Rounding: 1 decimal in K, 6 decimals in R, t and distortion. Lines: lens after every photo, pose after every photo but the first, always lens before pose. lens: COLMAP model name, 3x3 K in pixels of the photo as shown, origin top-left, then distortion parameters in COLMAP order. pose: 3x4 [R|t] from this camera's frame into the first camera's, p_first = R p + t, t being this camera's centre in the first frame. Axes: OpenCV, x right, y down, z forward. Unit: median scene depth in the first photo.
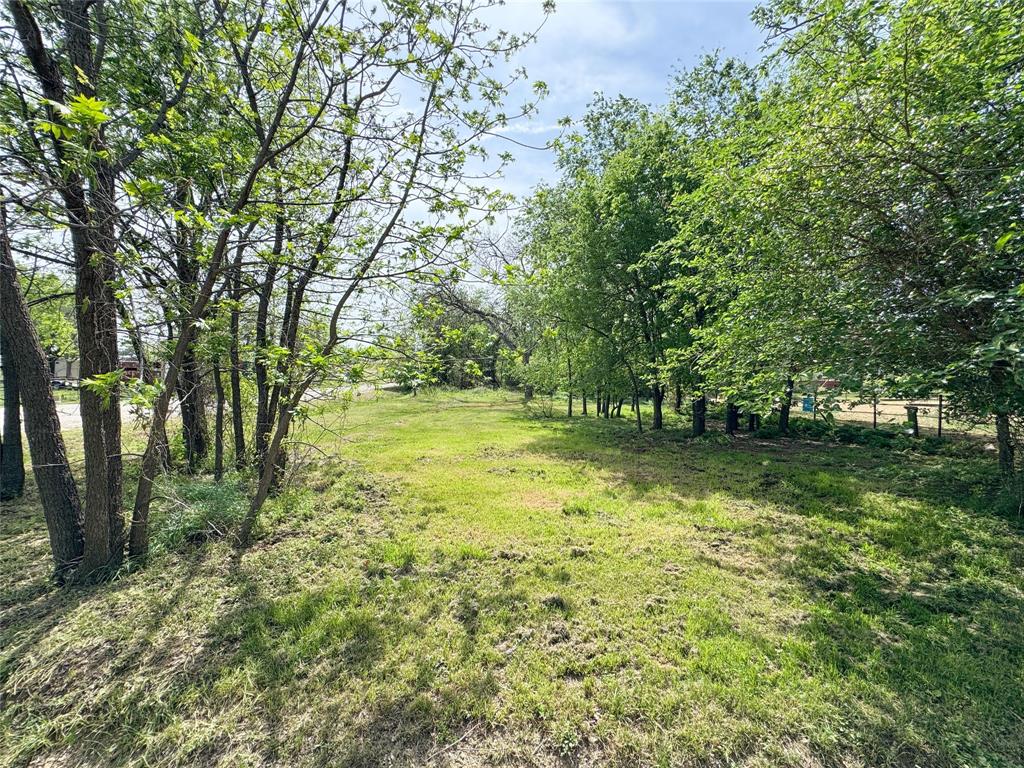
lens RADIAL K [[409.2, 0, 505.9], [0, 409.2, 382.2], [0, 0, 1]] dist [-0.003223, 0.000034]
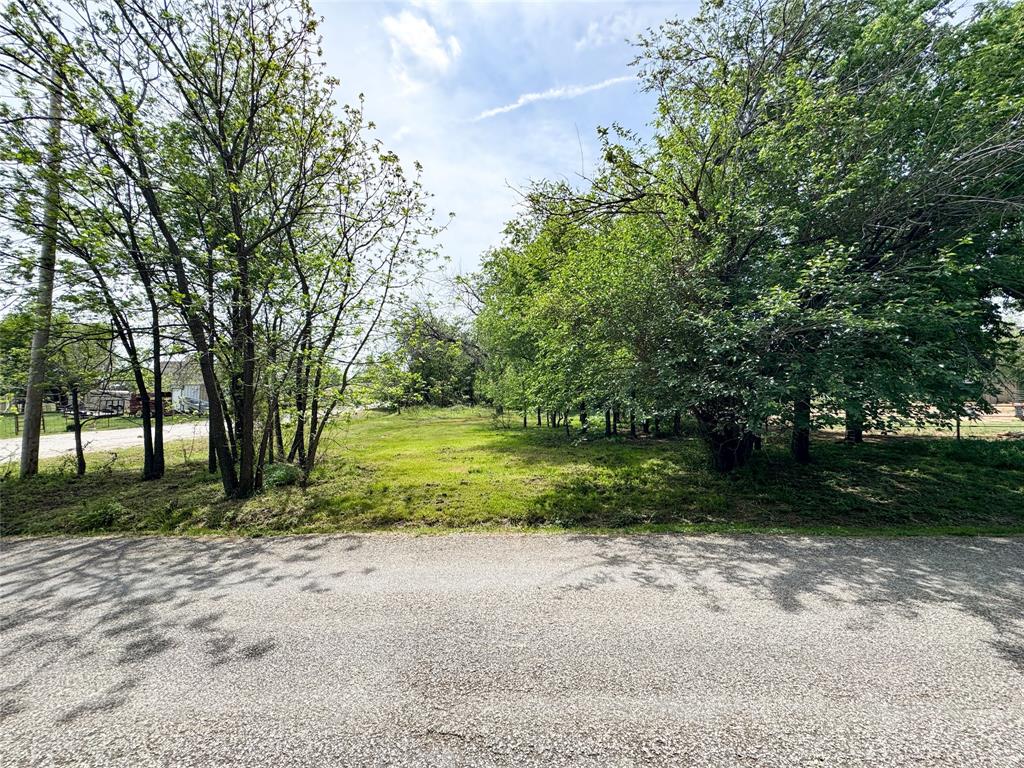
lens RADIAL K [[409.2, 0, 514.3], [0, 409.2, 384.1], [0, 0, 1]] dist [-0.003223, 0.000034]
pose [[0.998538, -0.028133, 0.046154, 0.278139], [0.029711, 0.998984, -0.033875, -0.018830], [-0.045154, 0.035197, 0.998360, -0.917665]]
